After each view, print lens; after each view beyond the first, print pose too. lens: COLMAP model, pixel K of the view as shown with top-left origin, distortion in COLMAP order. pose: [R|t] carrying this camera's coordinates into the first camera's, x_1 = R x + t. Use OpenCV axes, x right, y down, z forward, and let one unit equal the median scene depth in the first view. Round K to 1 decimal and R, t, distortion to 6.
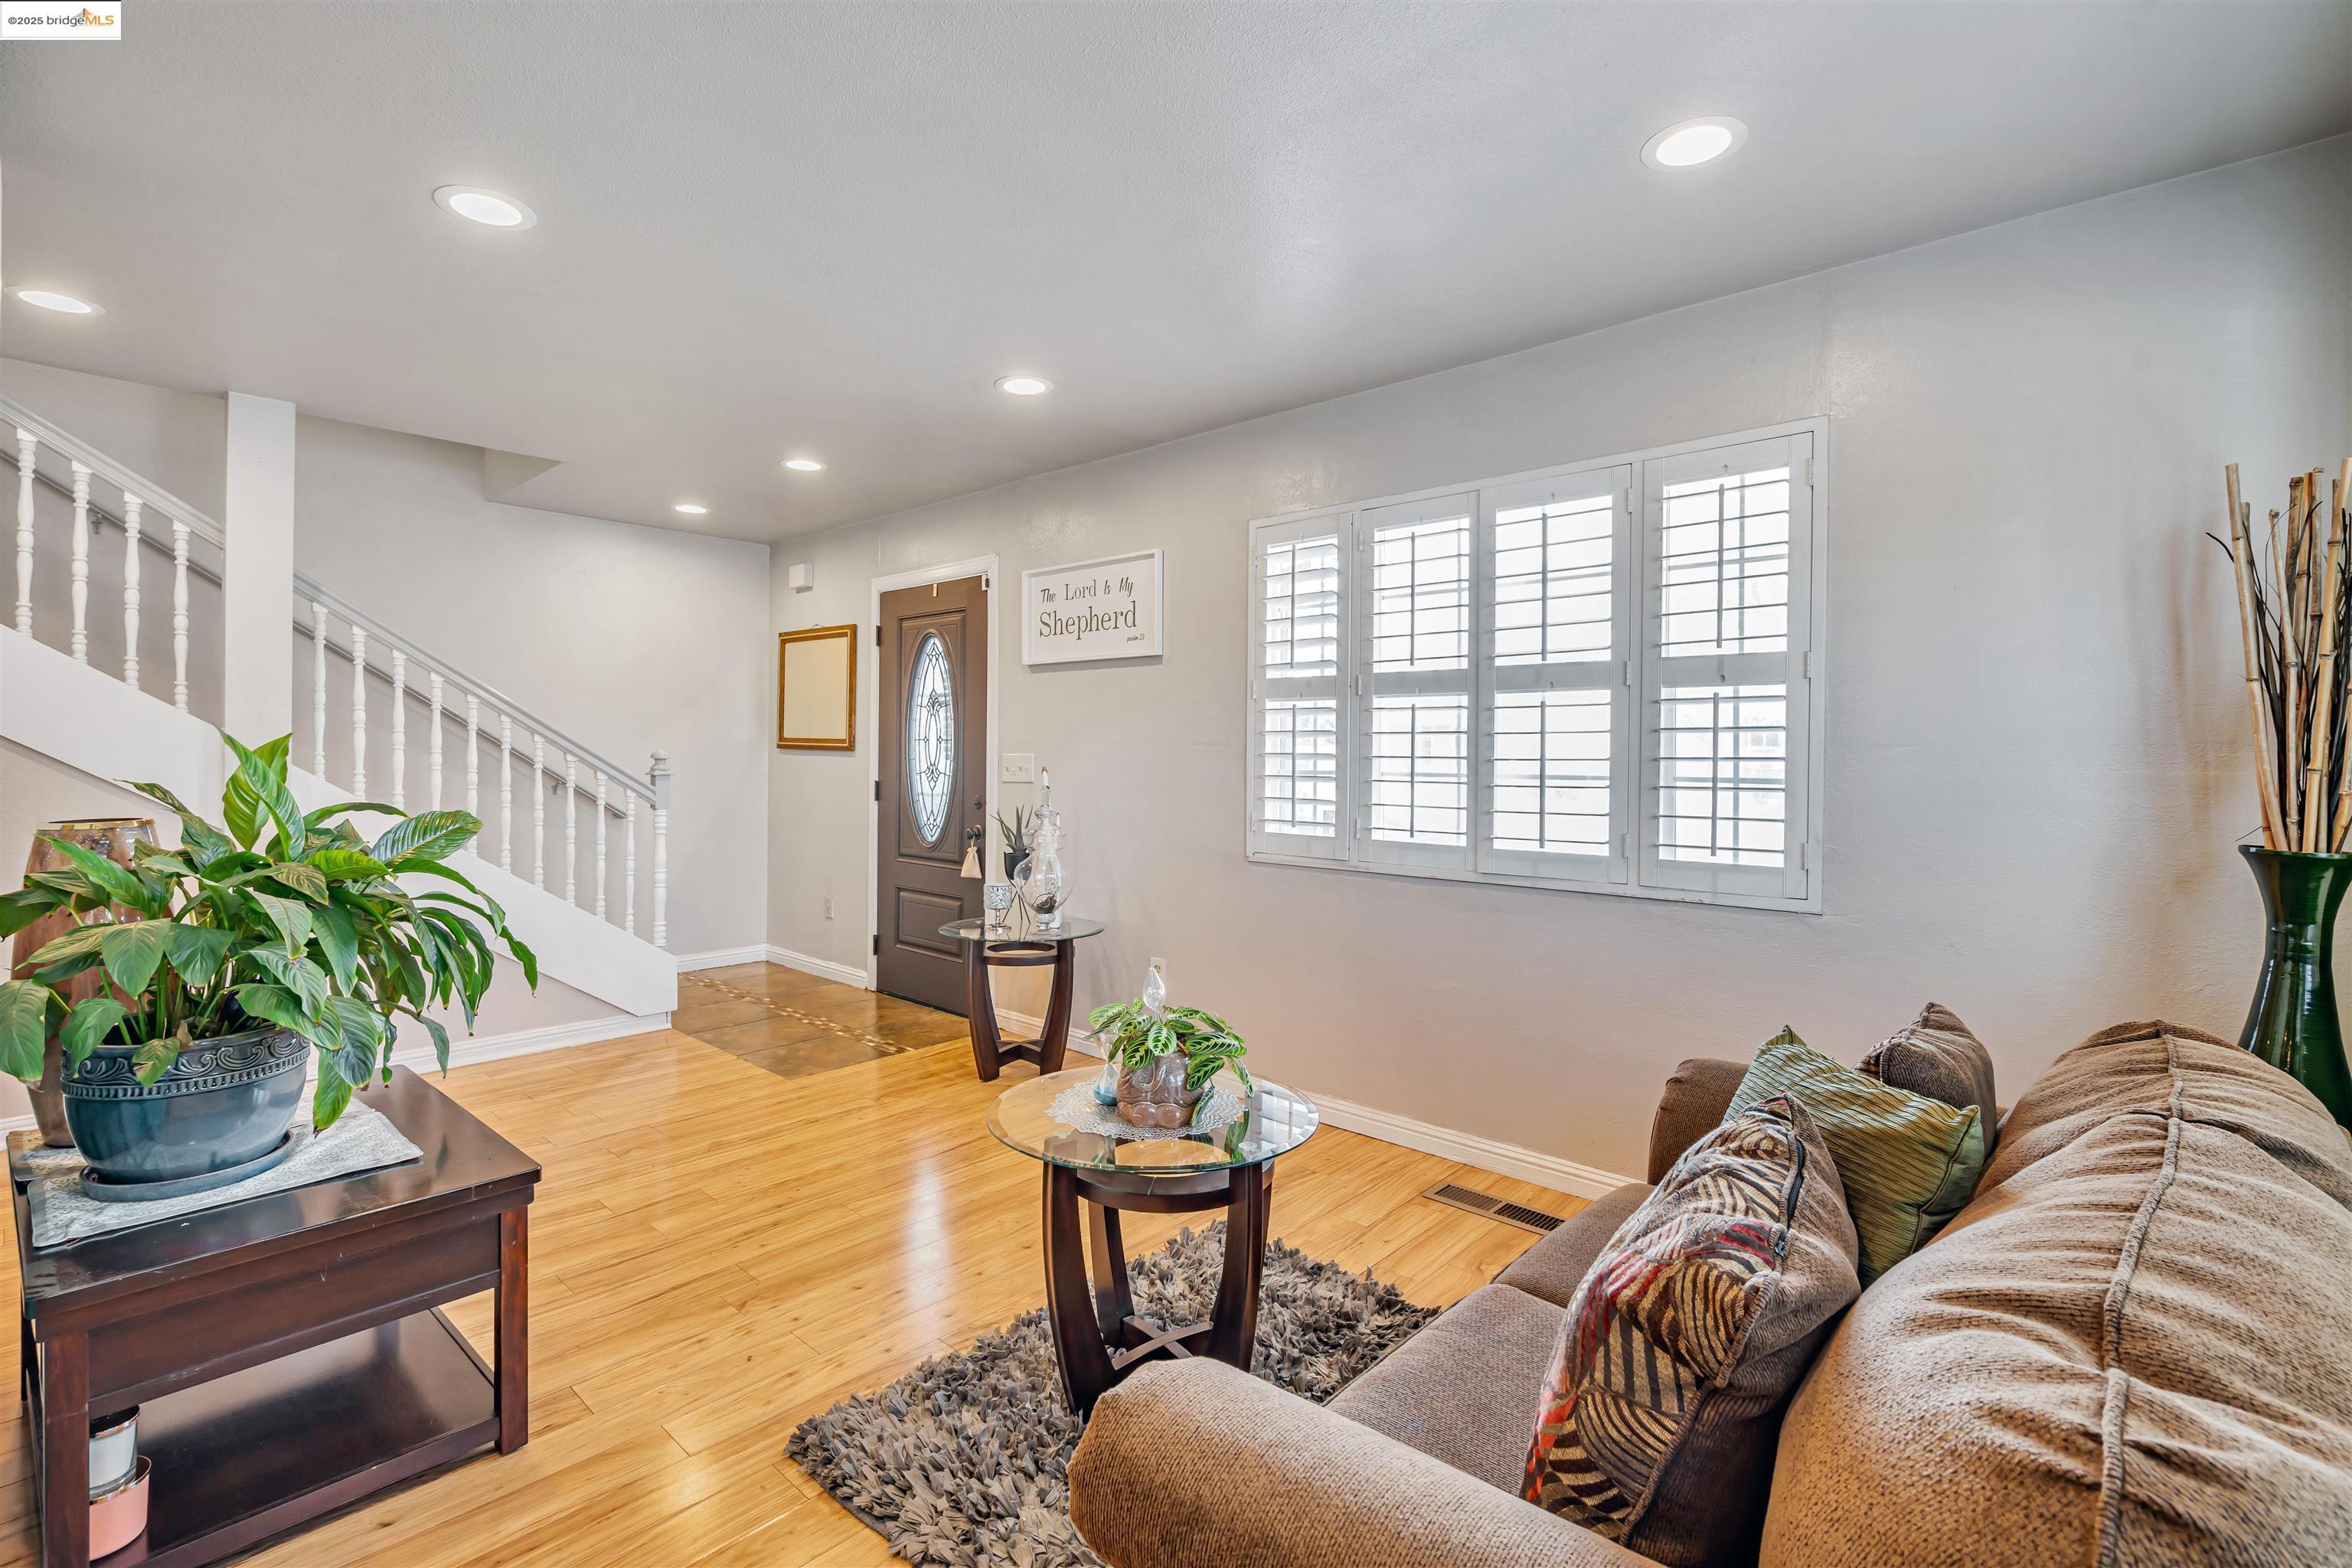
lens RADIAL K [[1062.9, 0, 1192.6], [0, 1062.9, 764.9], [0, 0, 1]] dist [-0.002649, 0.001099]
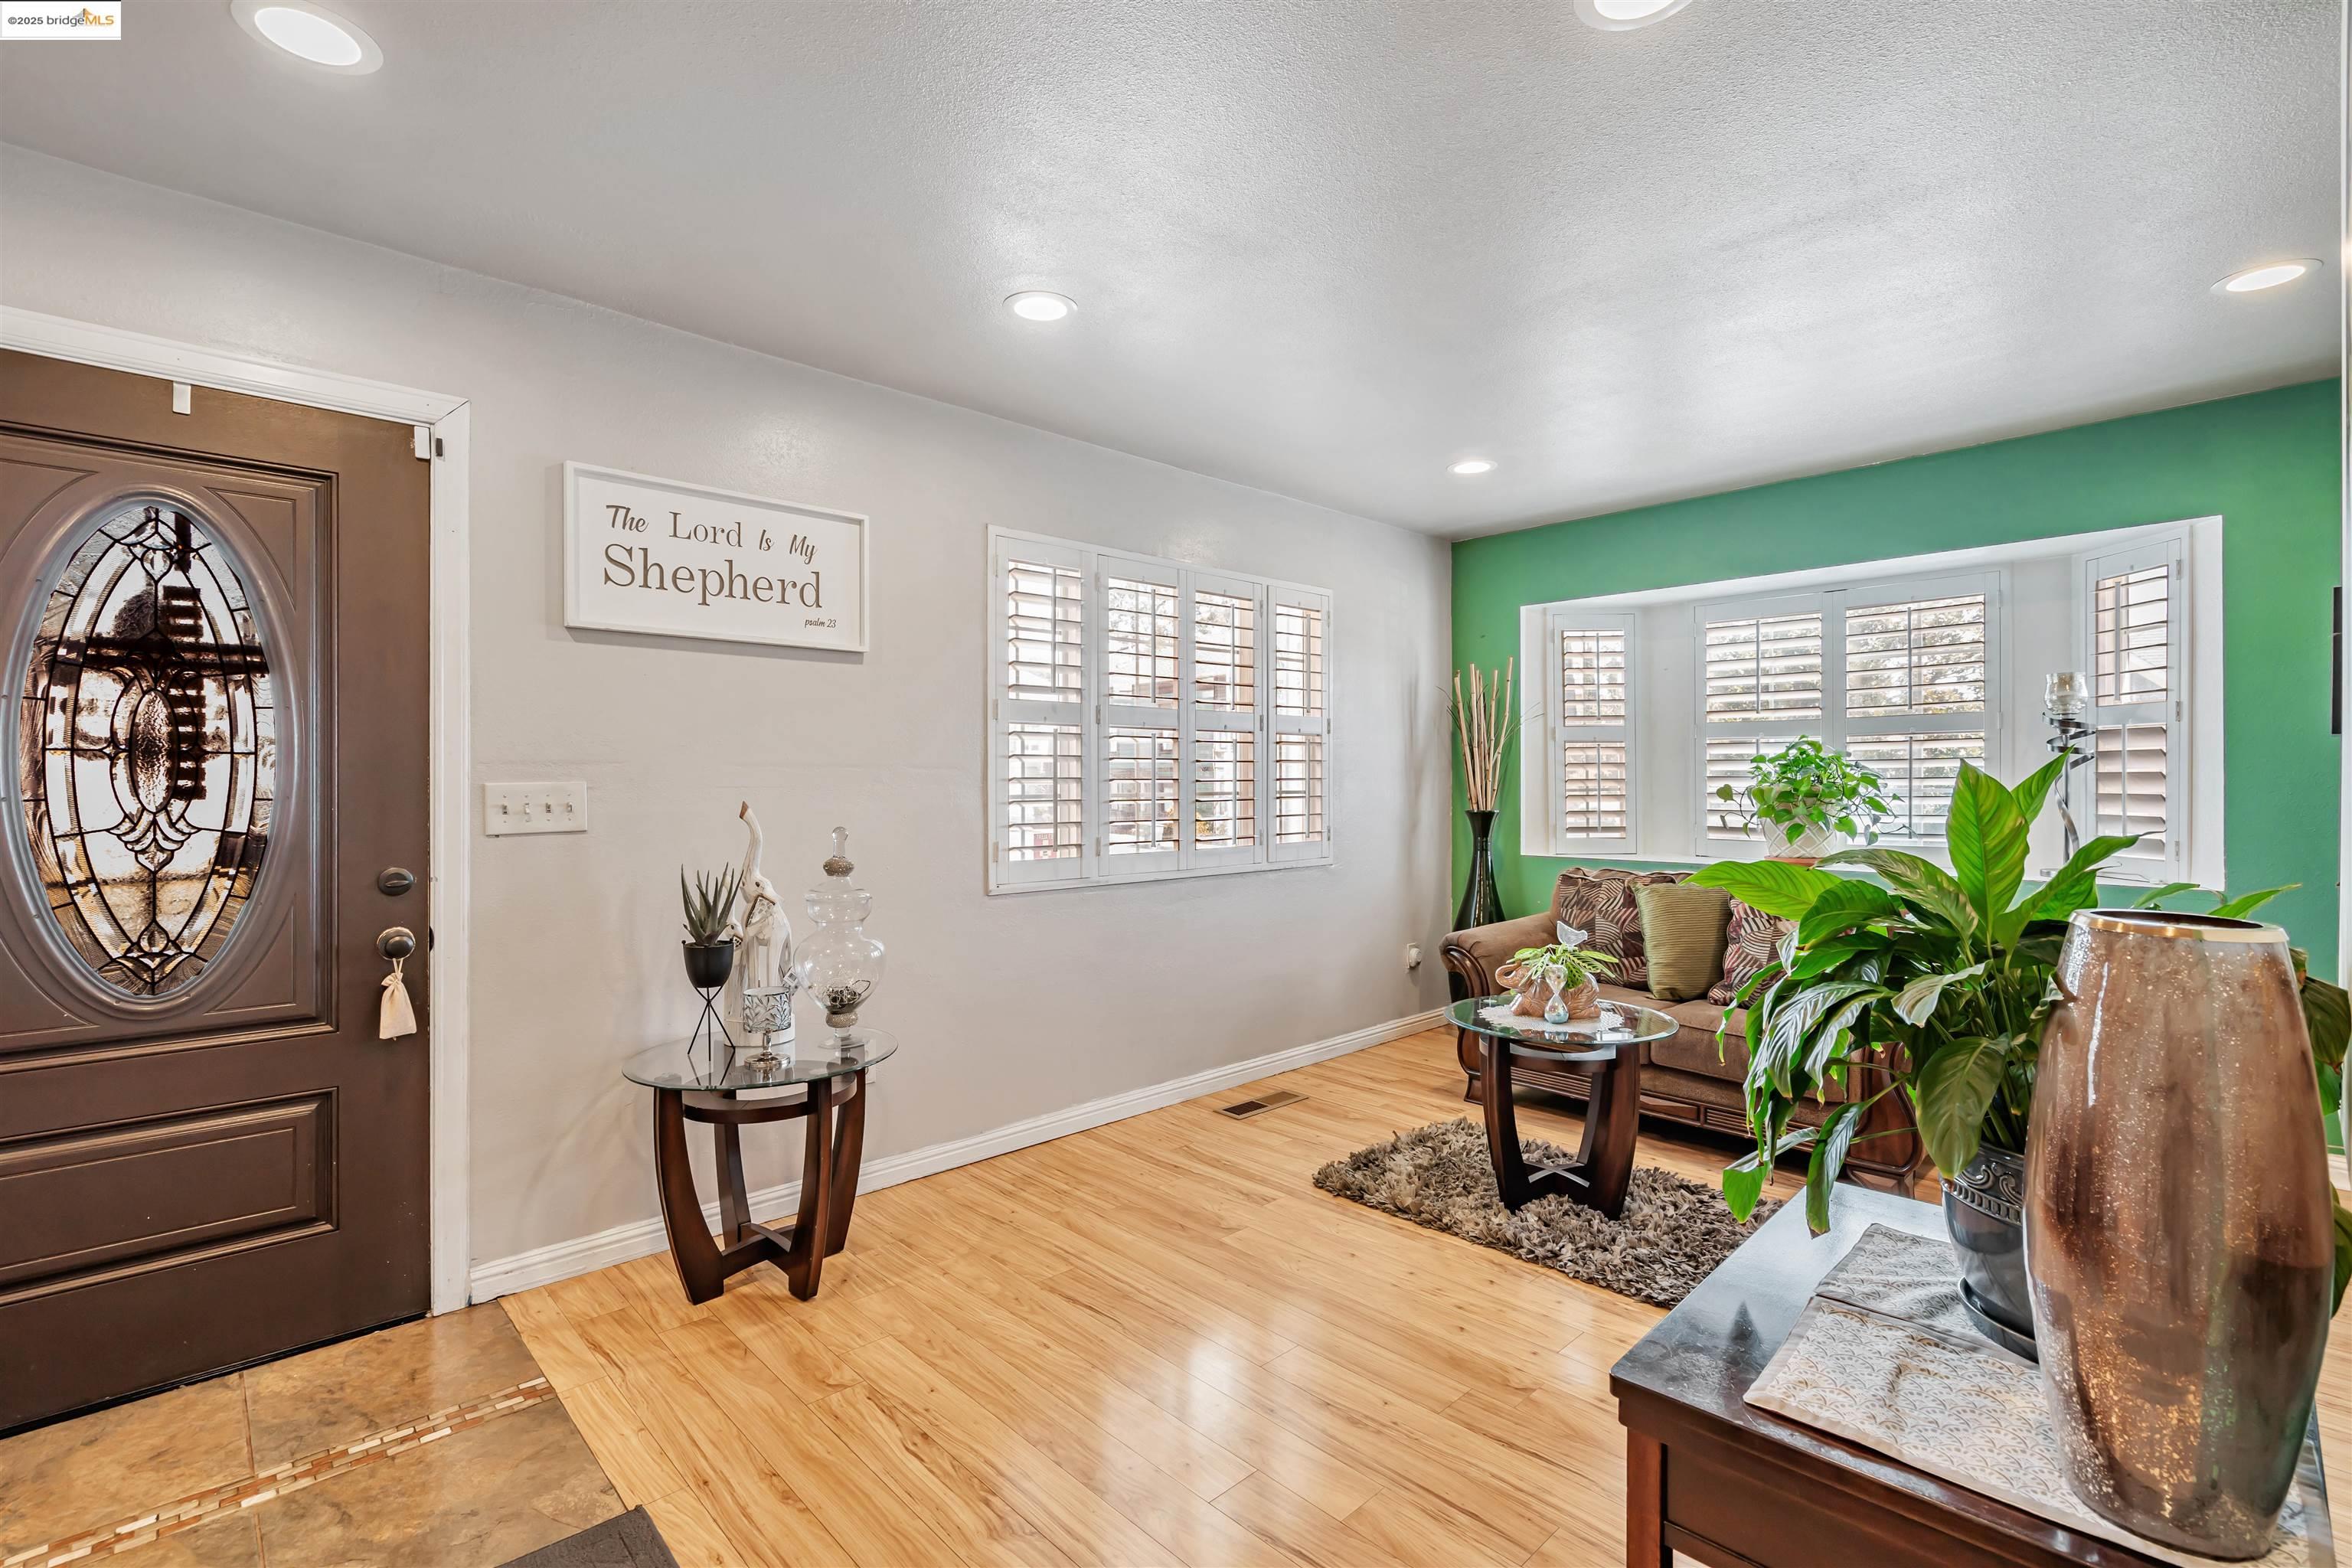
lens RADIAL K [[1062.9, 0, 1172.5], [0, 1062.9, 781.1], [0, 0, 1]] dist [-0.002649, 0.001099]
pose [[0.081460, -0.011342, 0.996612, -0.788906], [0.010961, 0.999885, 0.010483, -0.014987], [-0.996616, 0.010070, 0.081575, 0.714005]]
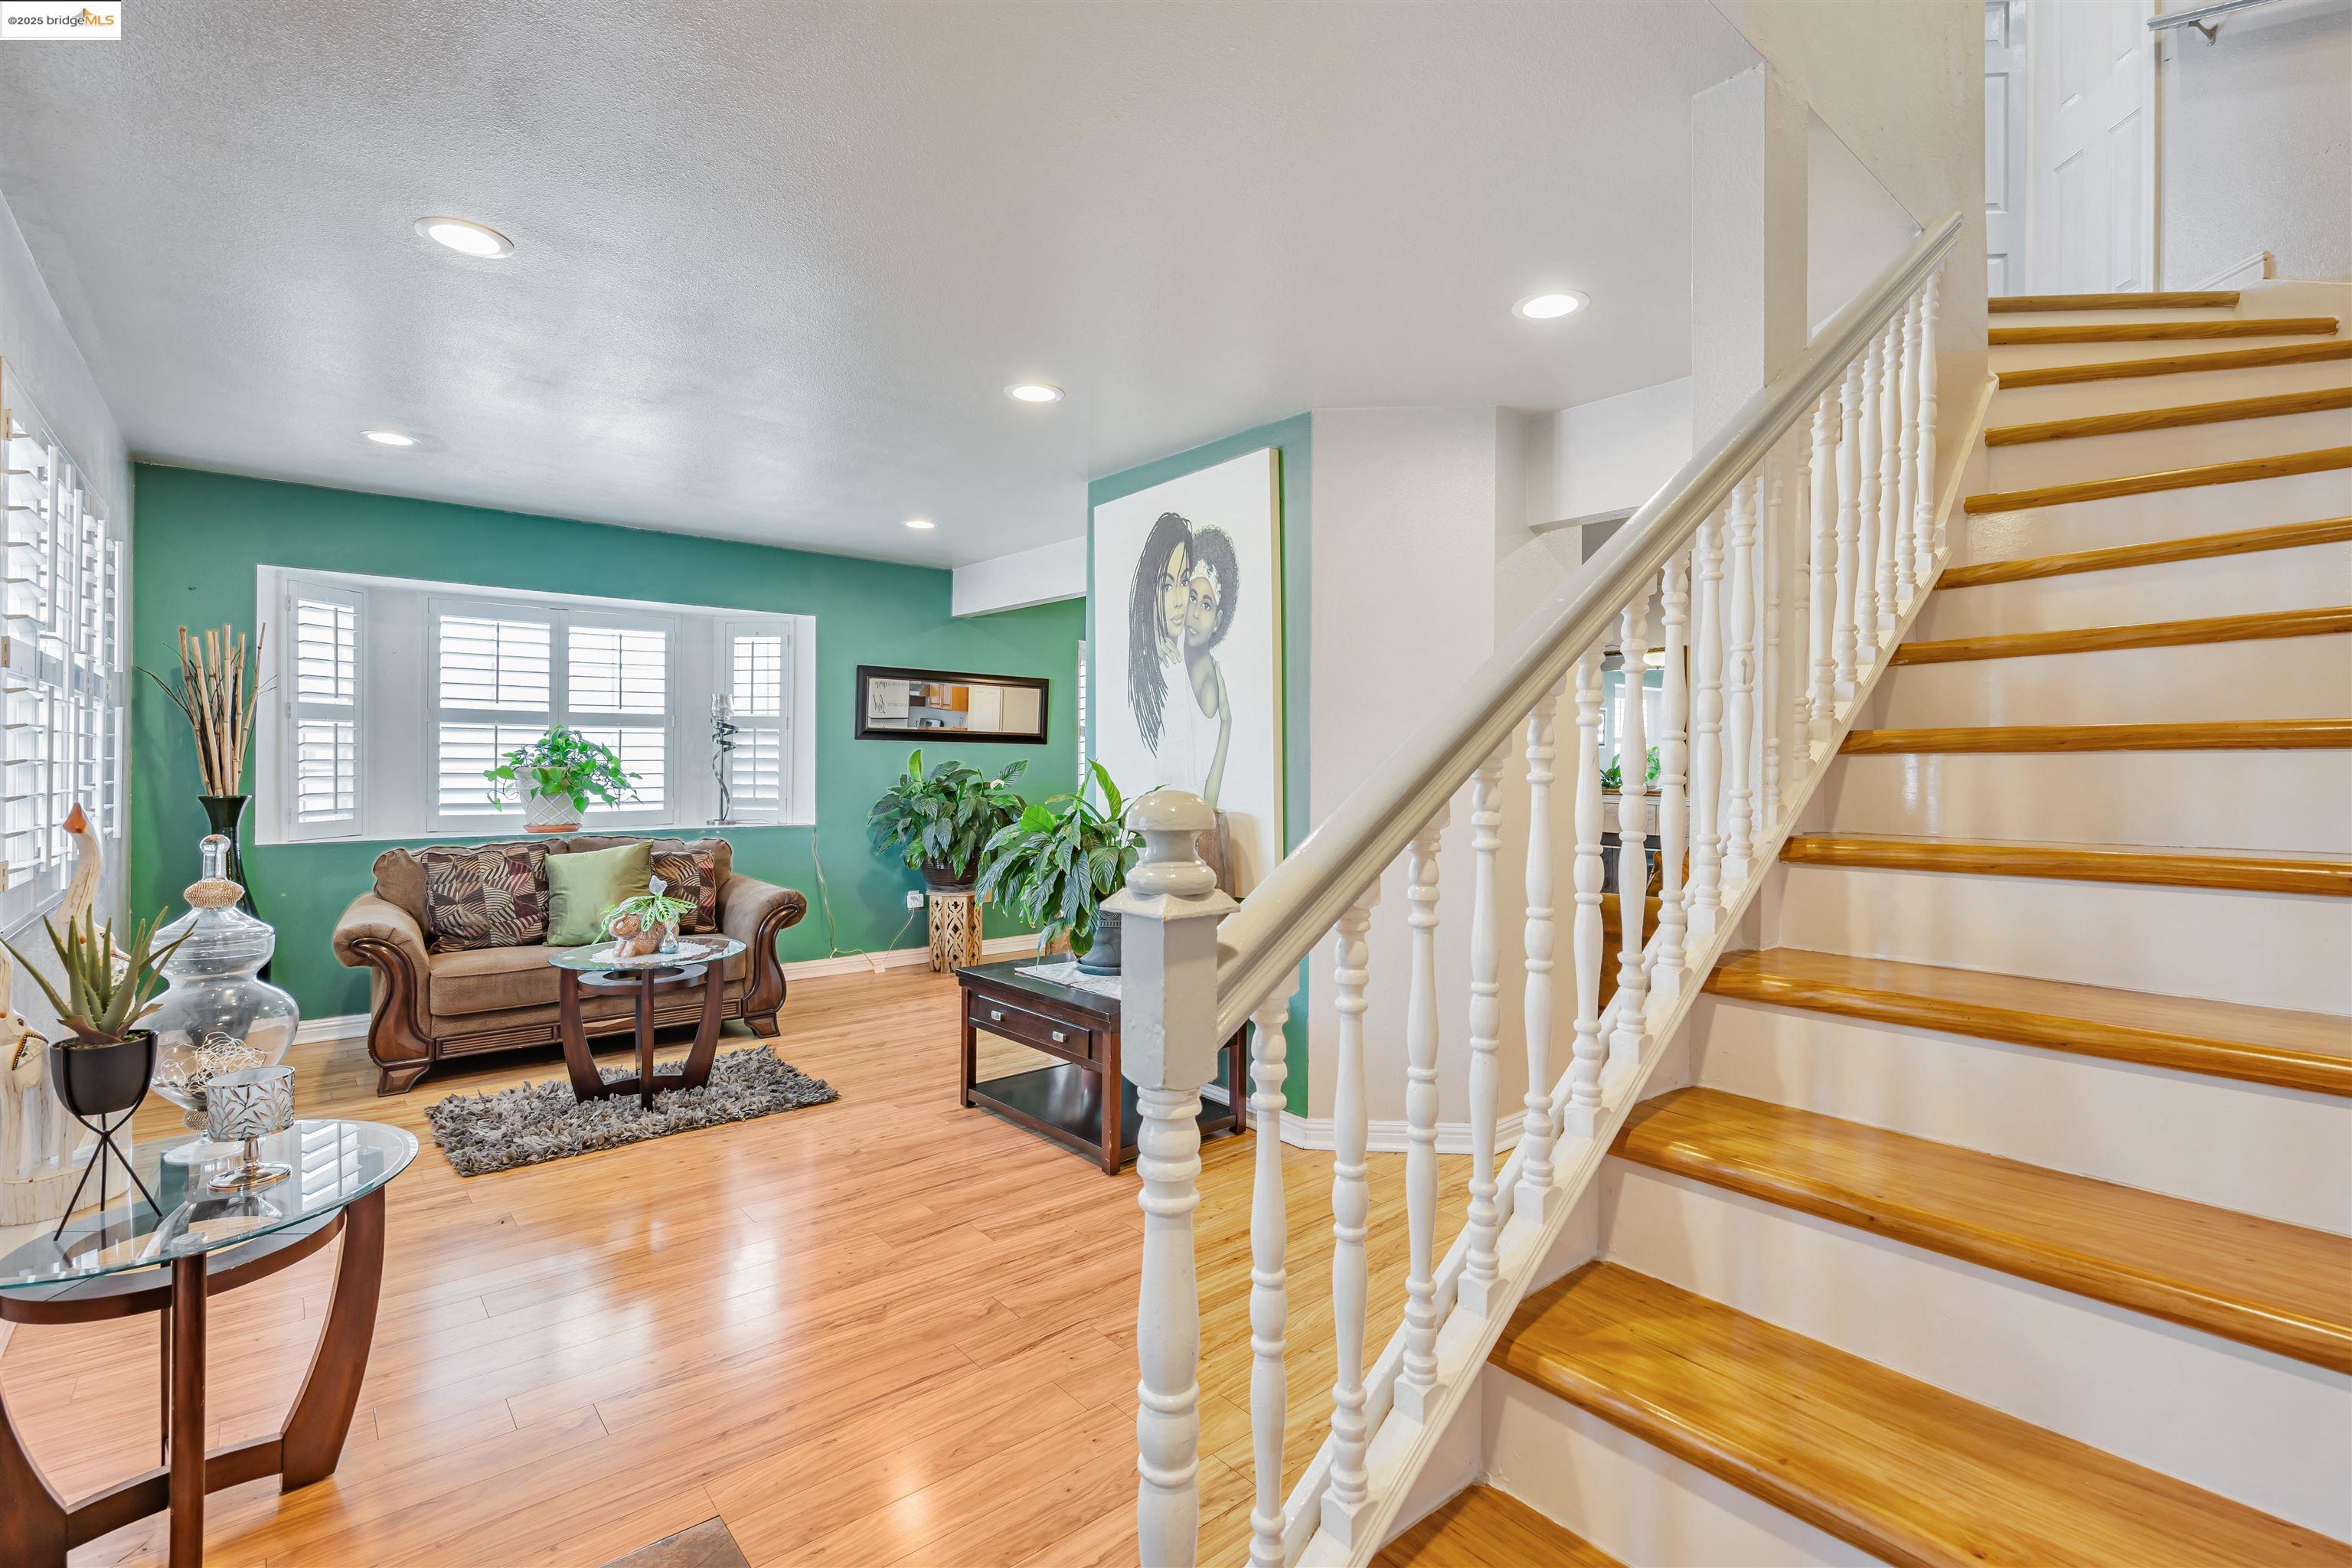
lens RADIAL K [[1062.9, 0, 1172.3], [0, 1062.9, 767.2], [0, 0, 1]] dist [-0.002649, 0.001099]
pose [[-0.993028, -0.011238, 0.117341, -0.587571], [-0.009693, 0.999859, 0.013726, -0.016624], [-0.117478, 0.012493, -0.992997, 1.373871]]
